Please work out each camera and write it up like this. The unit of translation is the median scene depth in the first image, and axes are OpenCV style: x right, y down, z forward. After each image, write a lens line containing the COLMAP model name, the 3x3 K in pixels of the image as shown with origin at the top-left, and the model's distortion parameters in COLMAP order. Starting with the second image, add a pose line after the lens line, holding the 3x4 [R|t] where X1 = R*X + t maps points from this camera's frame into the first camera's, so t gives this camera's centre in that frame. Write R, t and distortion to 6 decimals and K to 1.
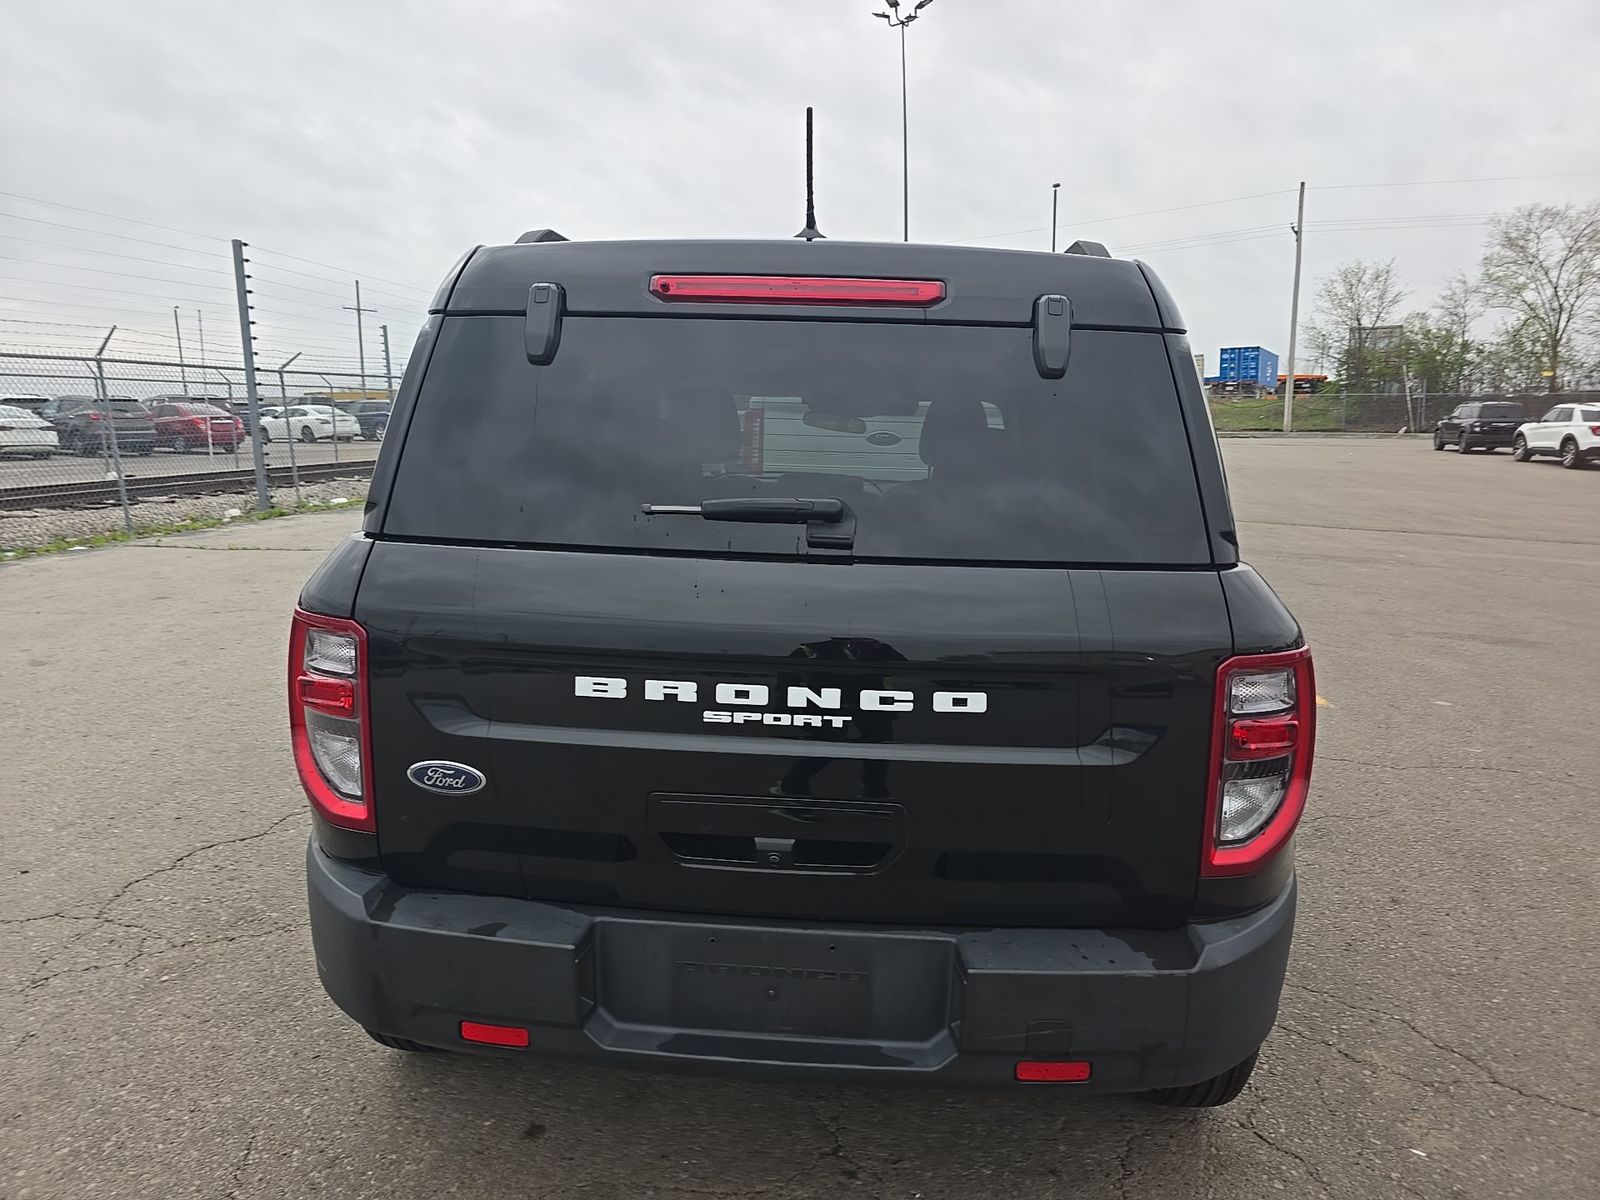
lens RADIAL K [[1077.0, 0, 800.0], [0, 1077.0, 600.0], [0, 0, 1]] dist [0.033309, -0.003941]
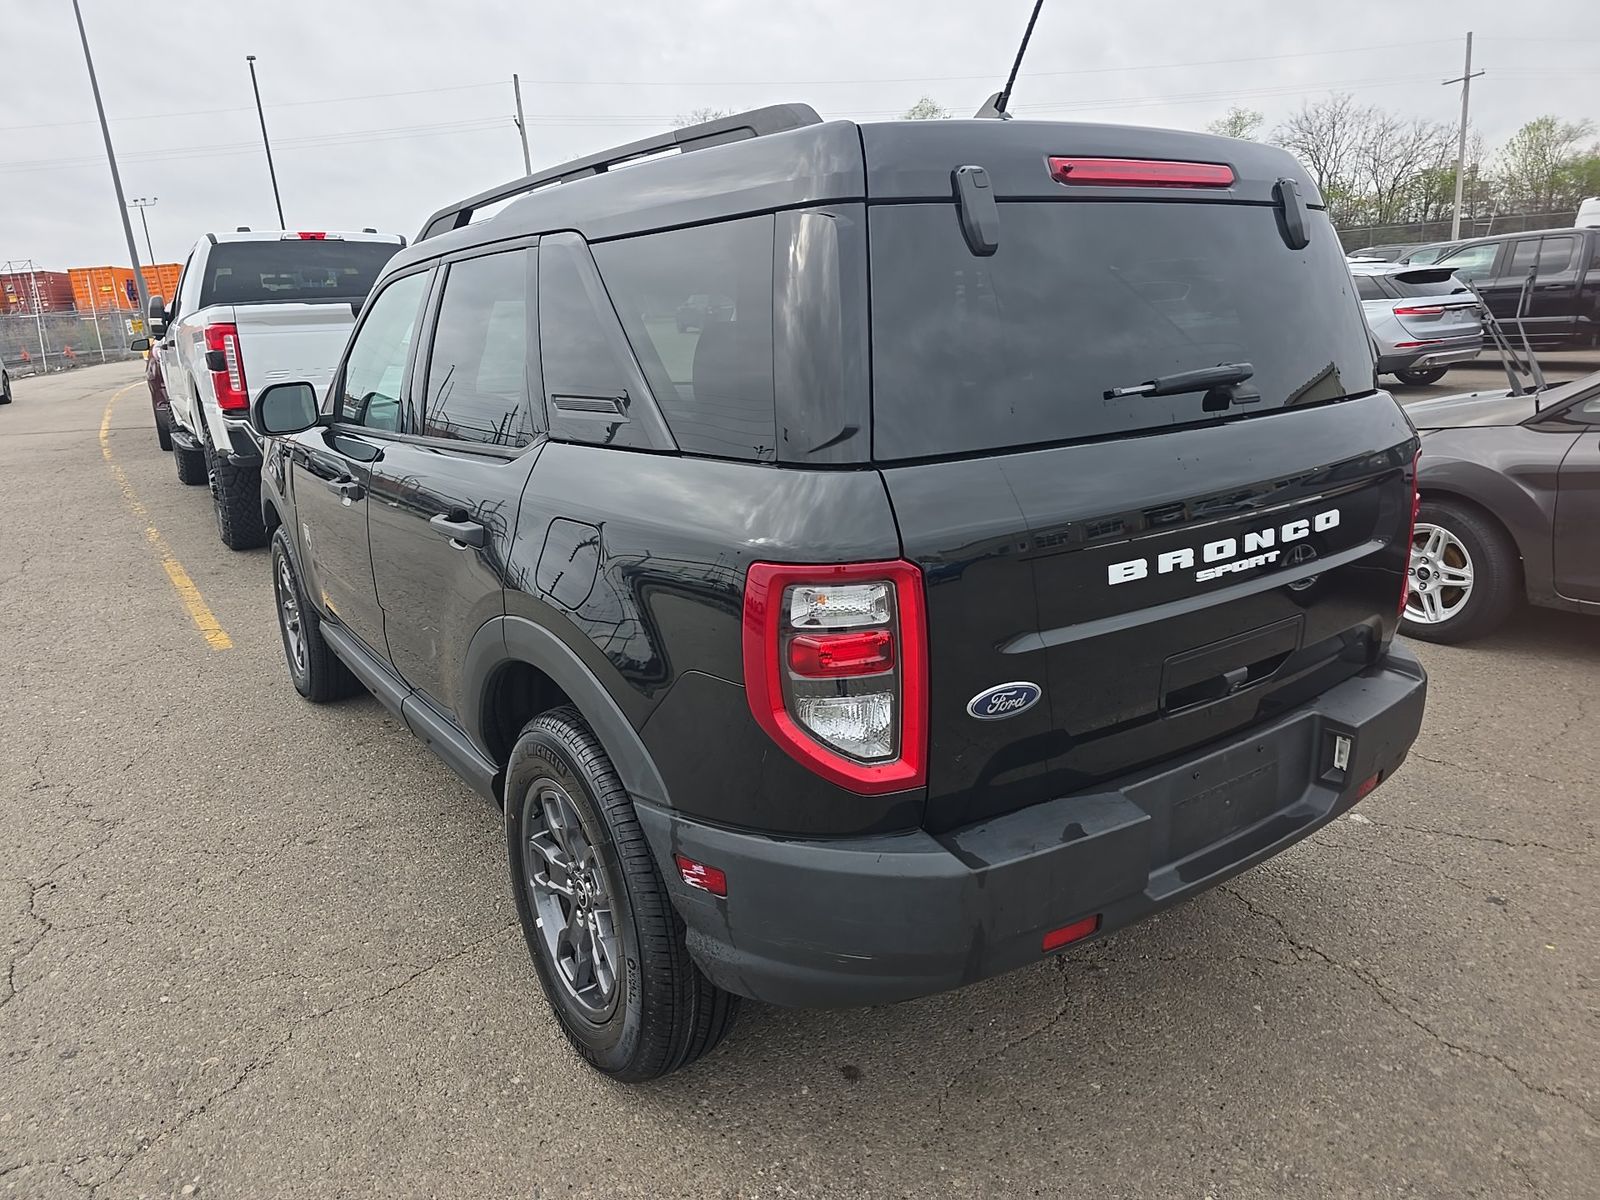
lens RADIAL K [[1140.7, 0, 800.0], [0, 1140.7, 600.0], [0, 0, 1]] dist [0.039180, -0.000632]
pose [[0.768121, -0.218813, 0.601757, -1.077815], [0.158355, 0.975521, 0.152588, -0.108257], [-0.620414, -0.021915, 0.783968, 0.328993]]
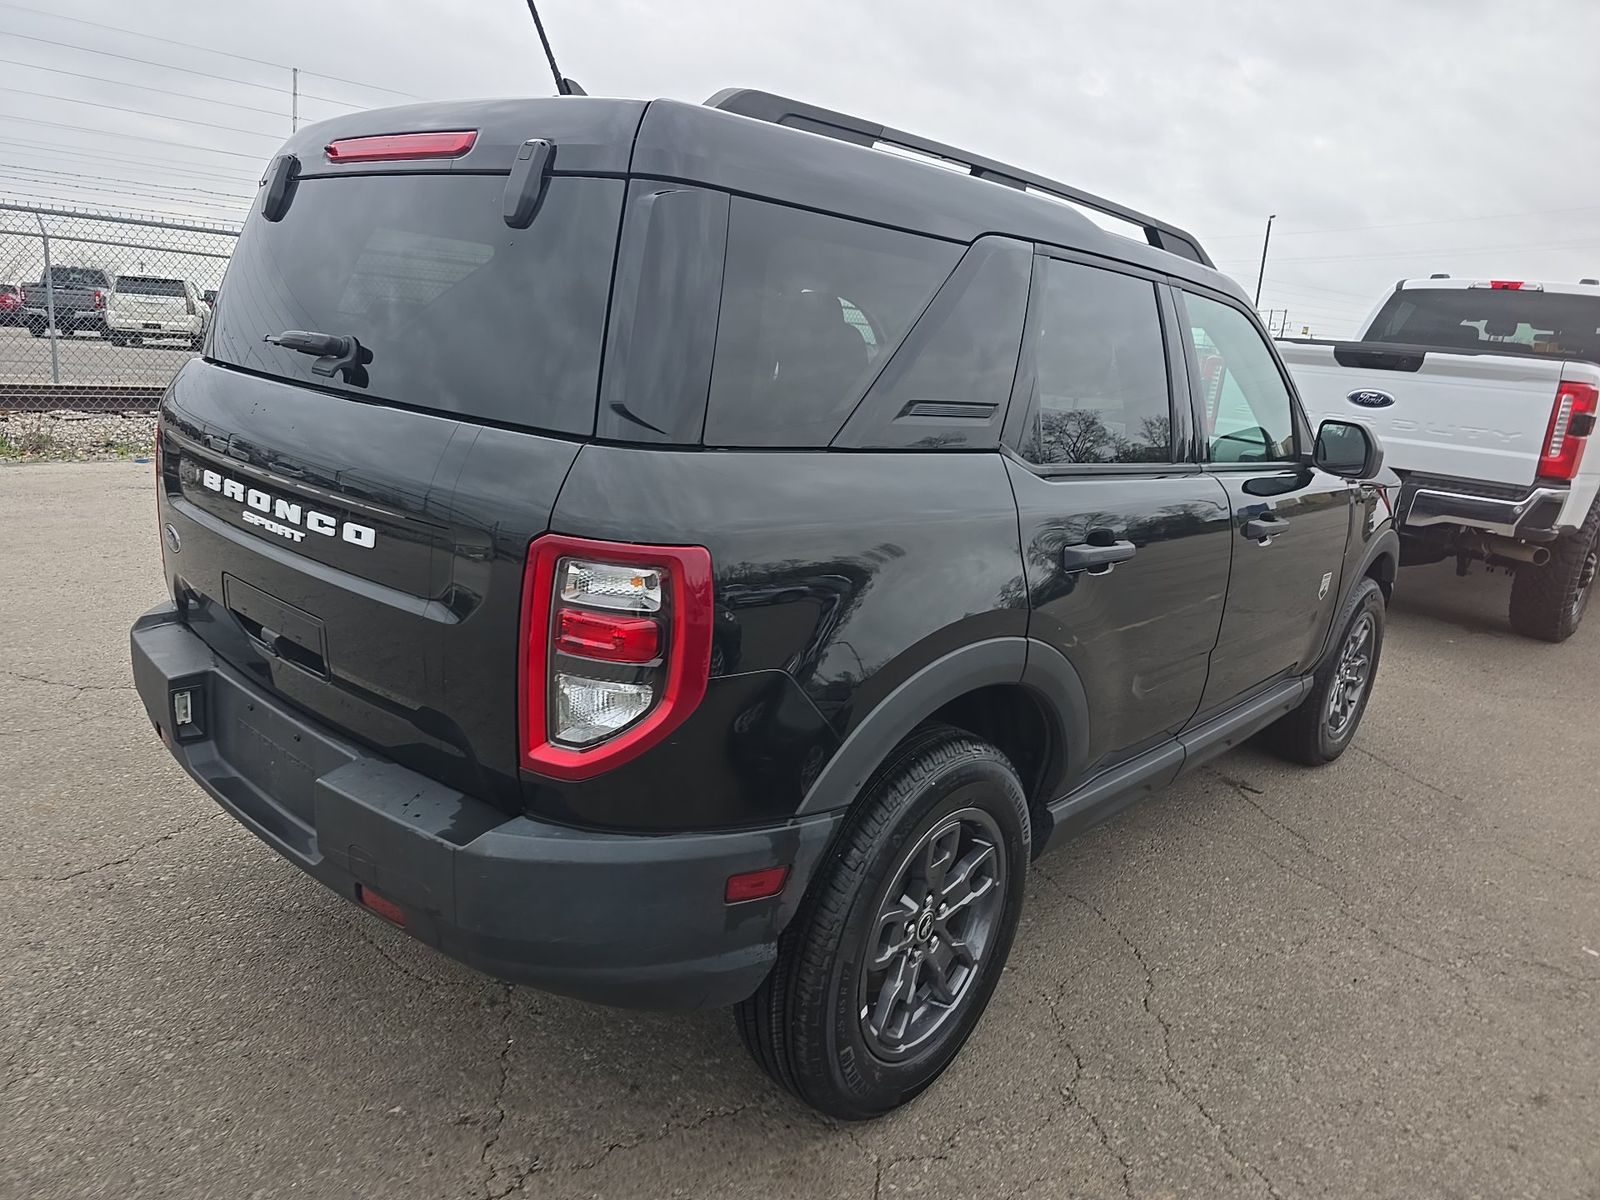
lens RADIAL K [[1077.0, 0, 800.0], [0, 1077.0, 600.0], [0, 0, 1]] dist [0.033309, -0.003941]
pose [[0.801163, 0.189525, -0.567642, 1.060587], [-0.167499, 0.981632, 0.091343, -0.011022], [0.574528, 0.021898, 0.818192, 0.370222]]
